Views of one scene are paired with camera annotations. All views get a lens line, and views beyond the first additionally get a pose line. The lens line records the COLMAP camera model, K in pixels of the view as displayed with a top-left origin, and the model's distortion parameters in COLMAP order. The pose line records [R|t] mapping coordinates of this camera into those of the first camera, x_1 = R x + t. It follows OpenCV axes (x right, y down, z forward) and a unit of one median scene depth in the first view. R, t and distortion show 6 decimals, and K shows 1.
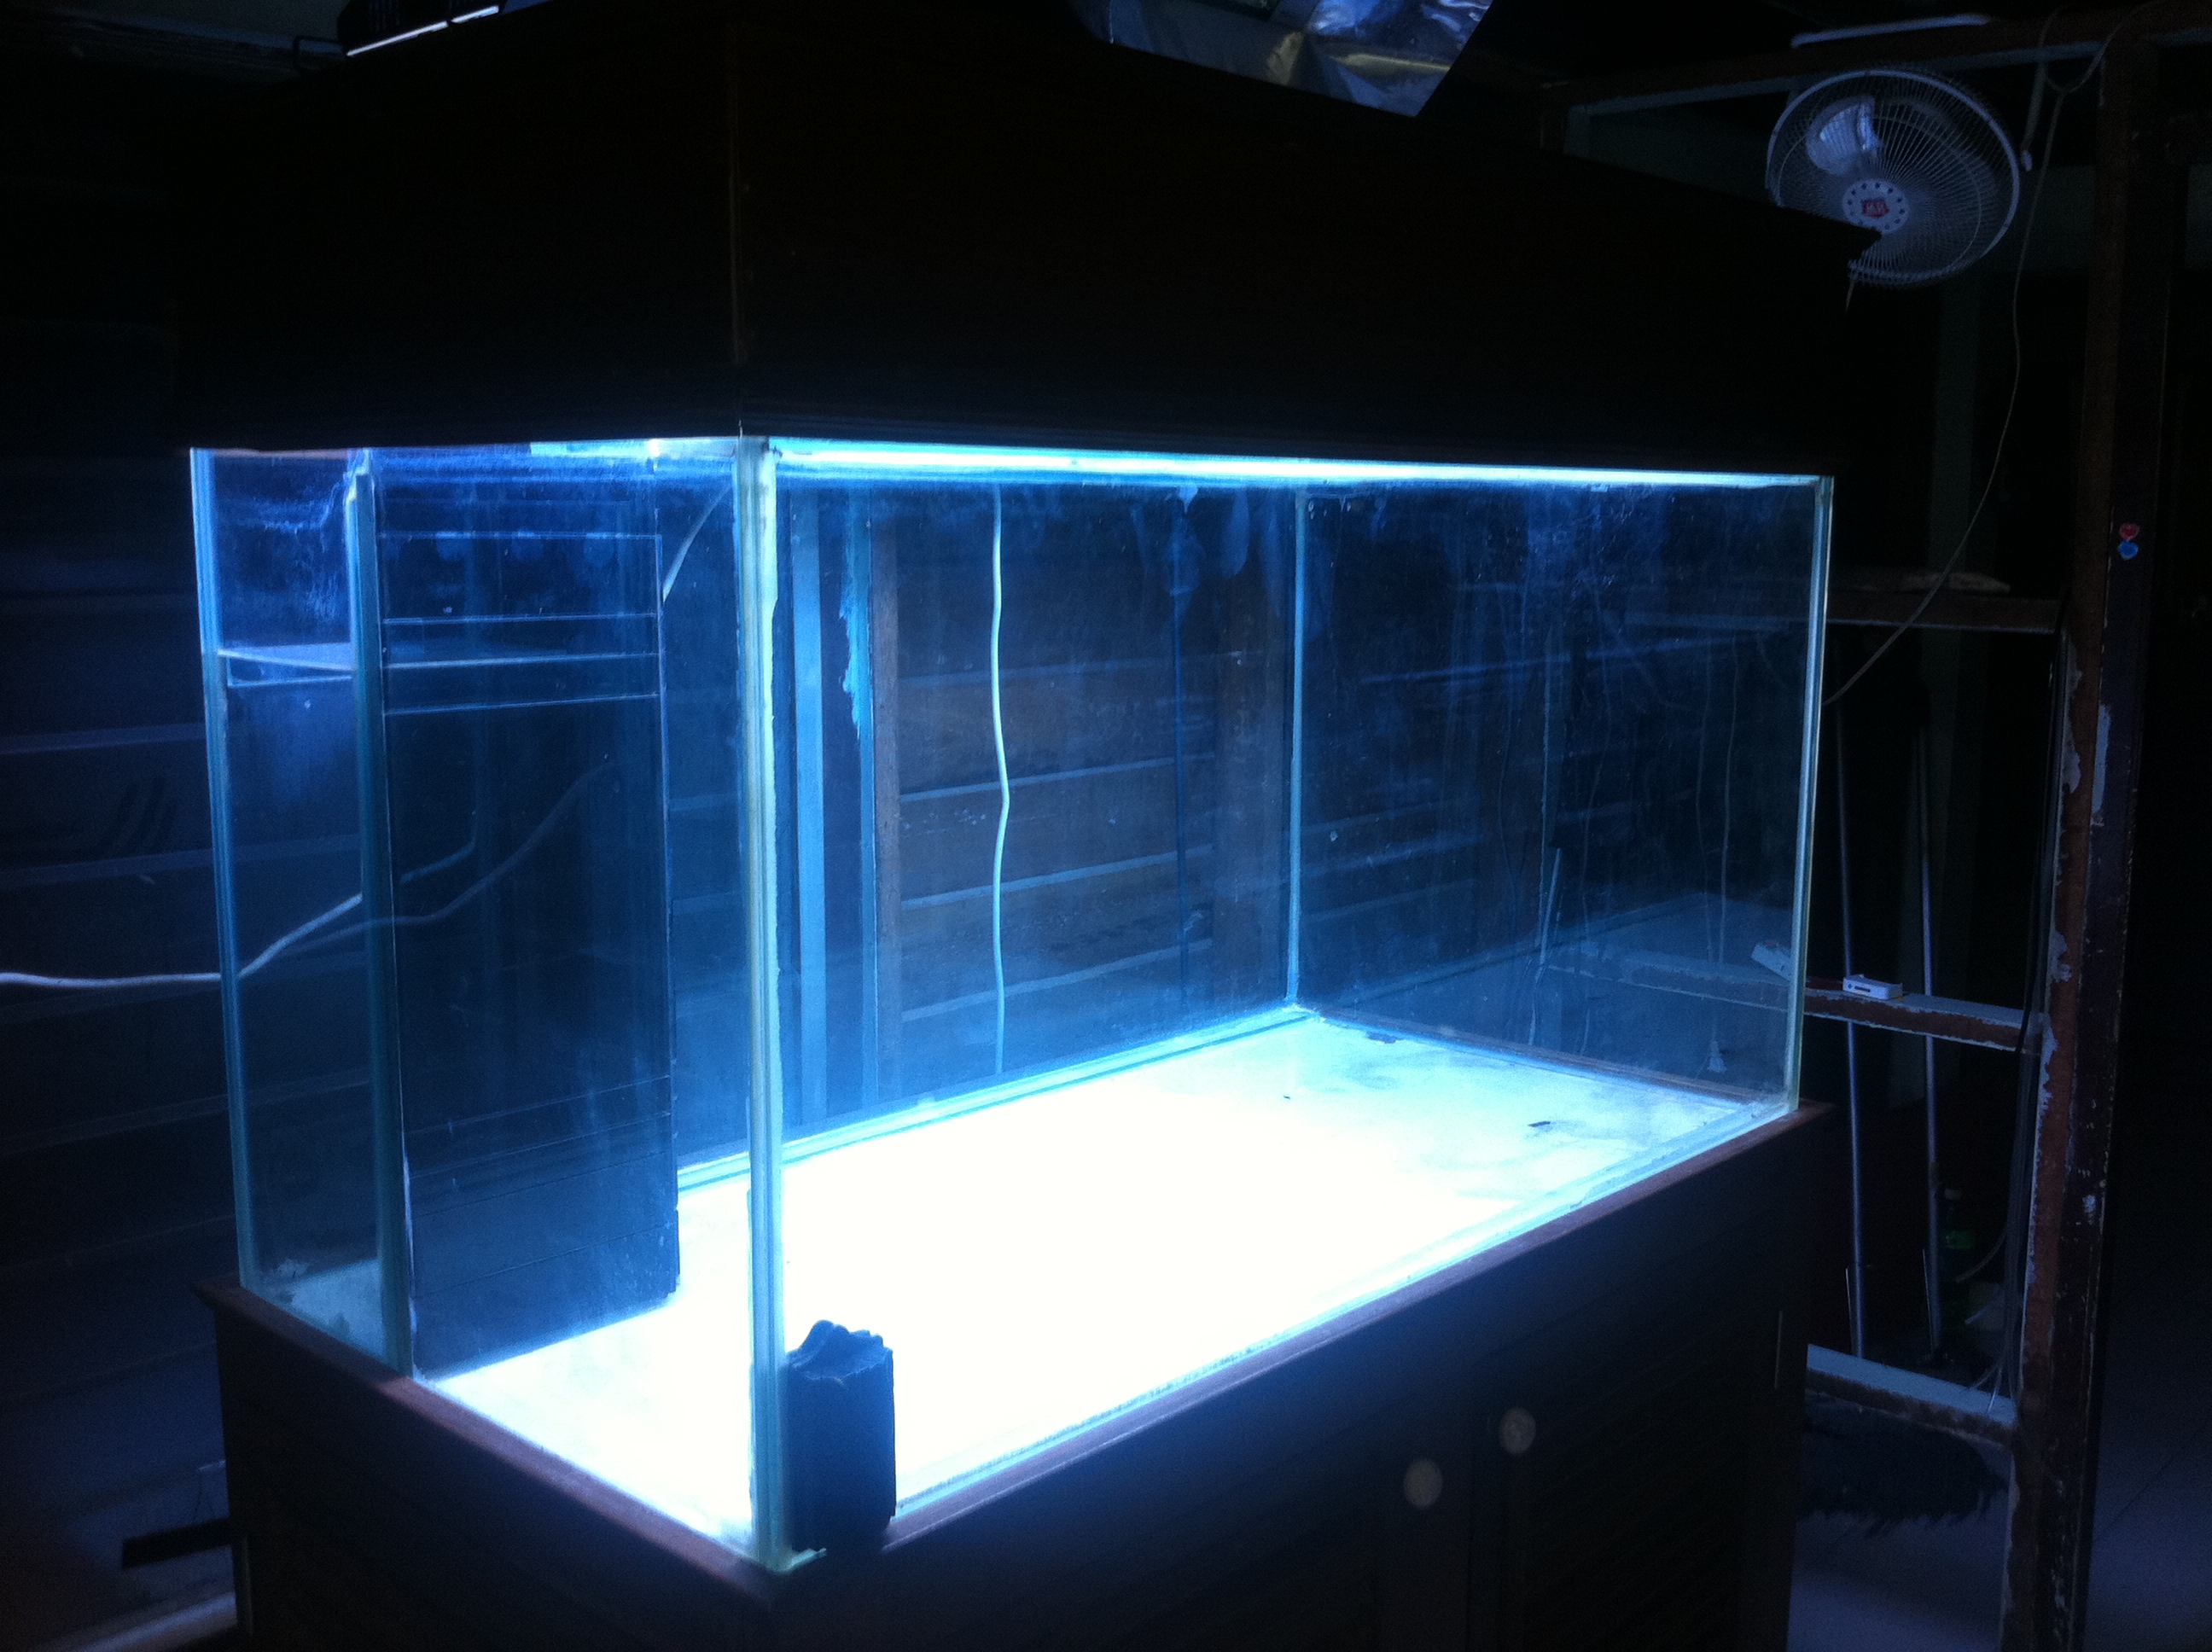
lens RADIAL K [[2094.1, 0, 1106.0], [0, 2094.1, 826.0], [0, 0, 1]] dist [0.095150, 0.006066]
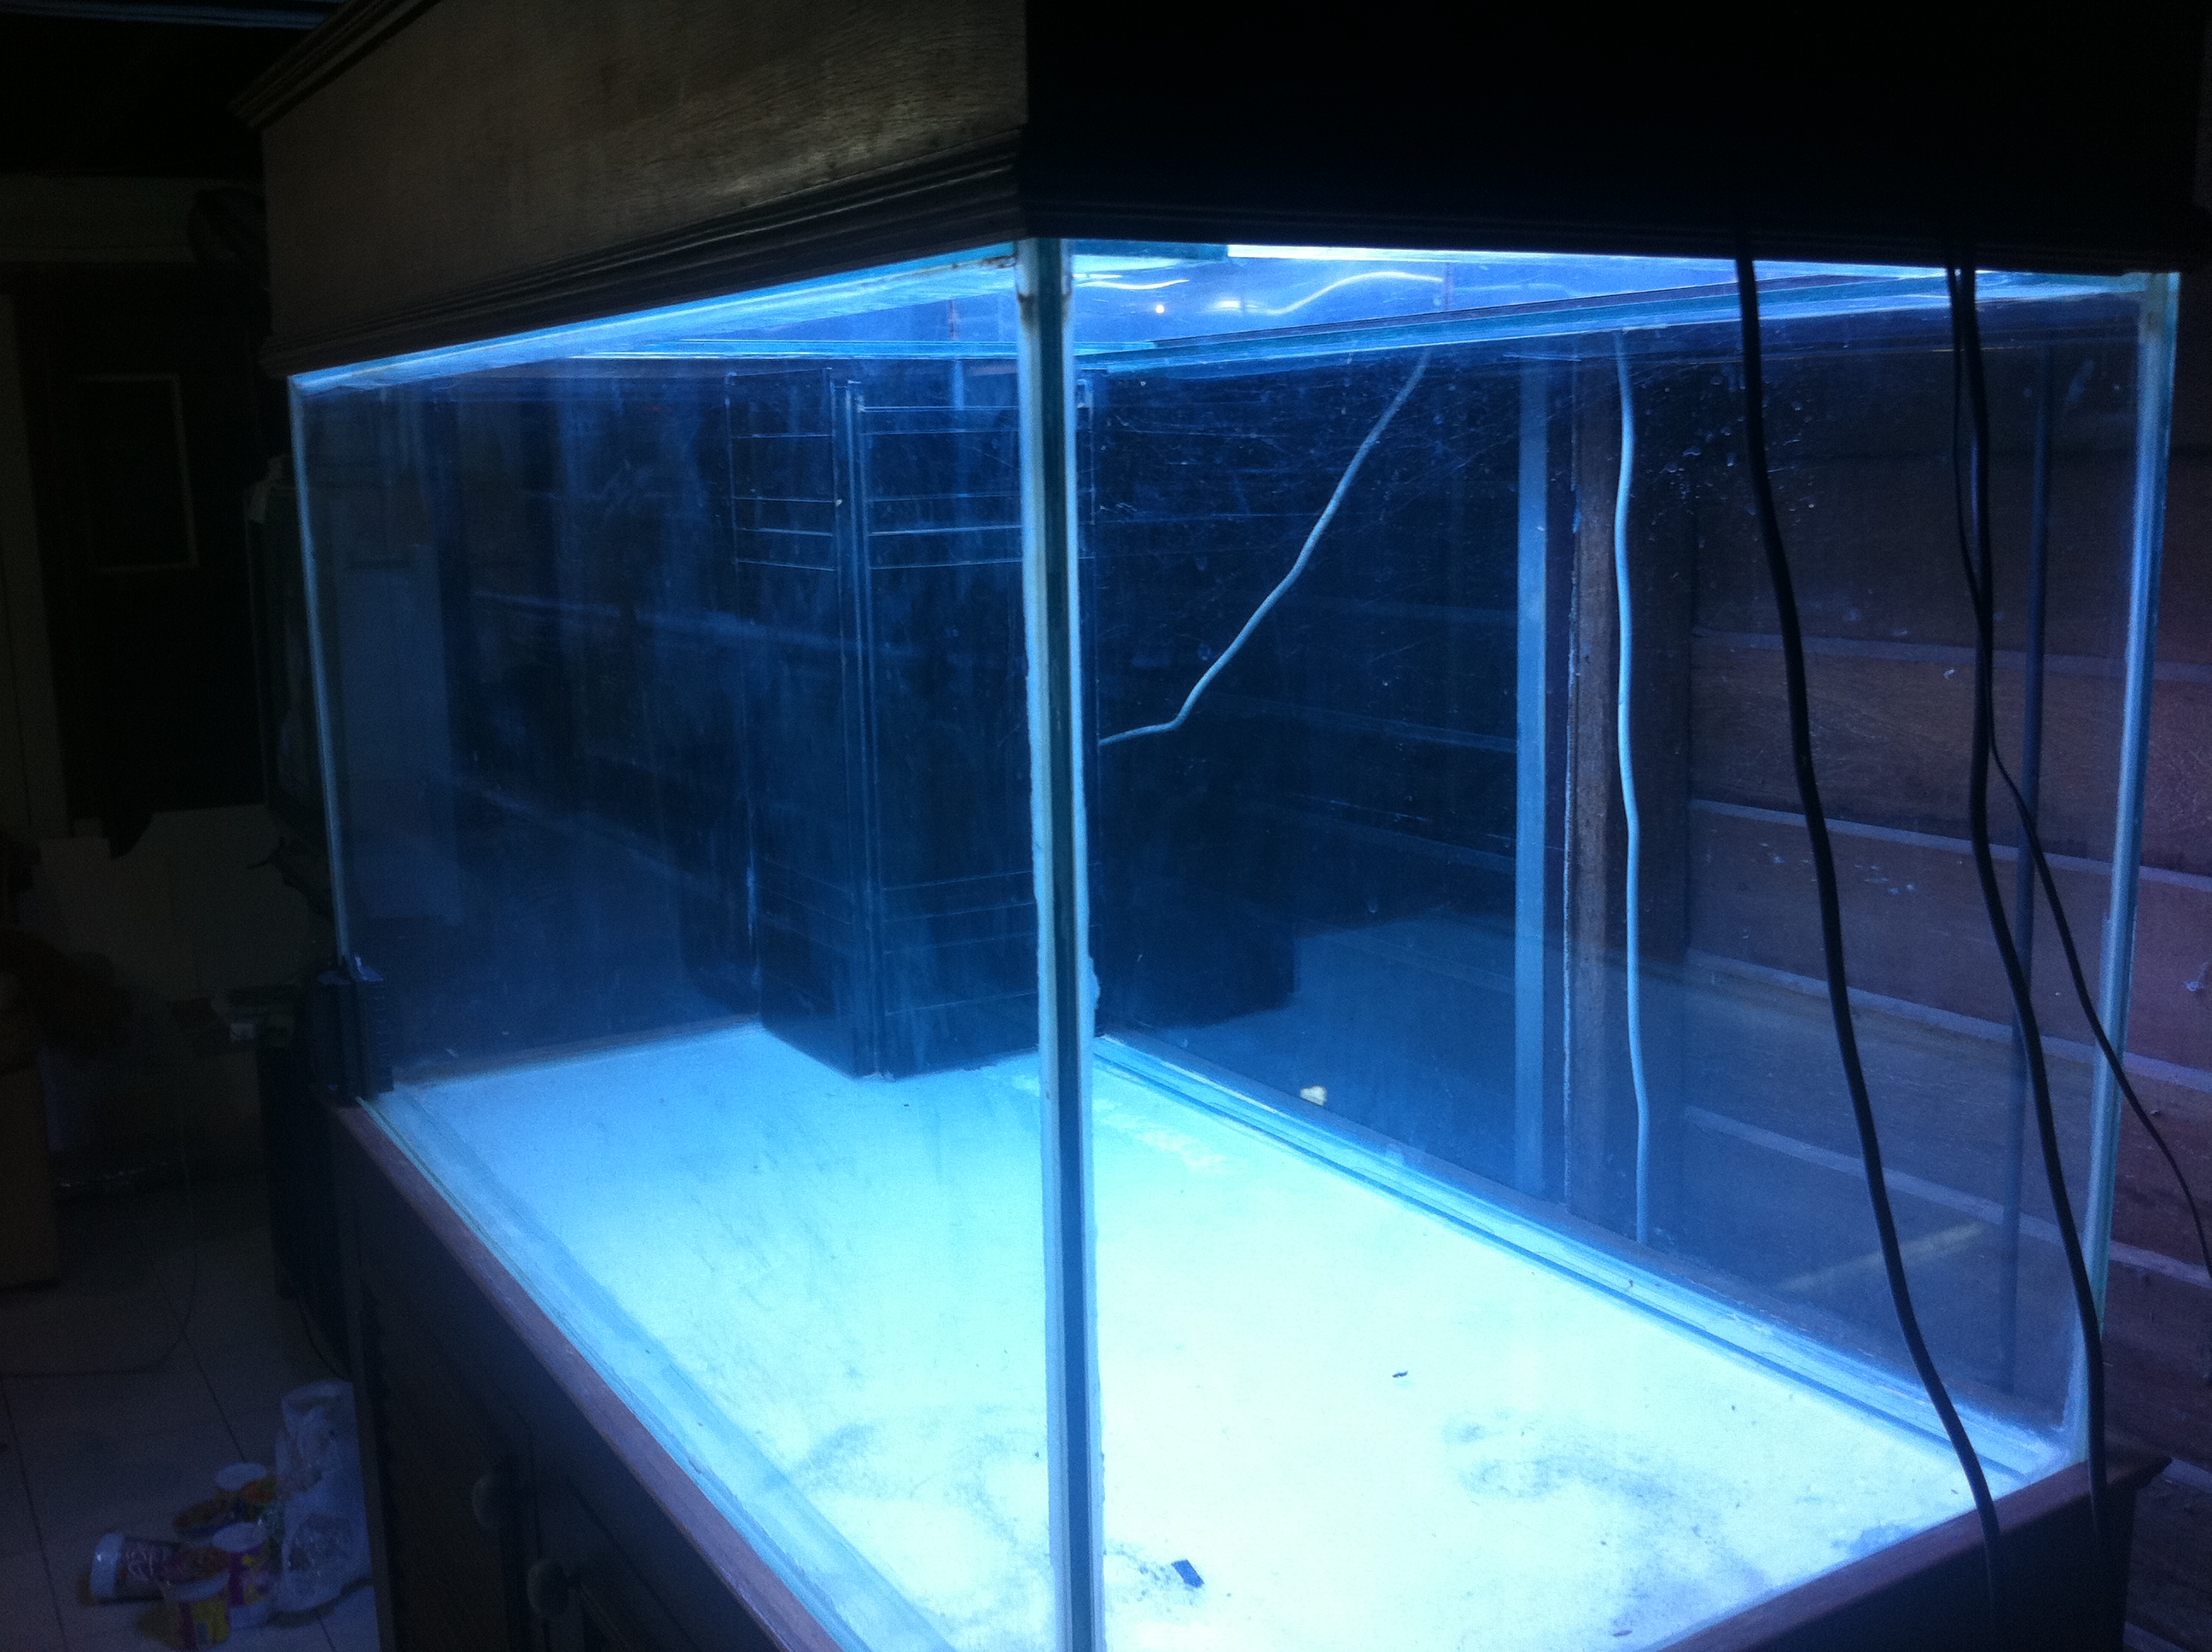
lens RADIAL K [[2094.1, 0, 1106.0], [0, 2094.1, 826.0], [0, 0, 1]] dist [0.095150, 0.006066]
pose [[-0.258143, 0.180523, -0.949091, 0.656432], [-0.117795, 0.969177, 0.216382, -0.143591], [0.958899, 0.167655, -0.228921, 1.042060]]
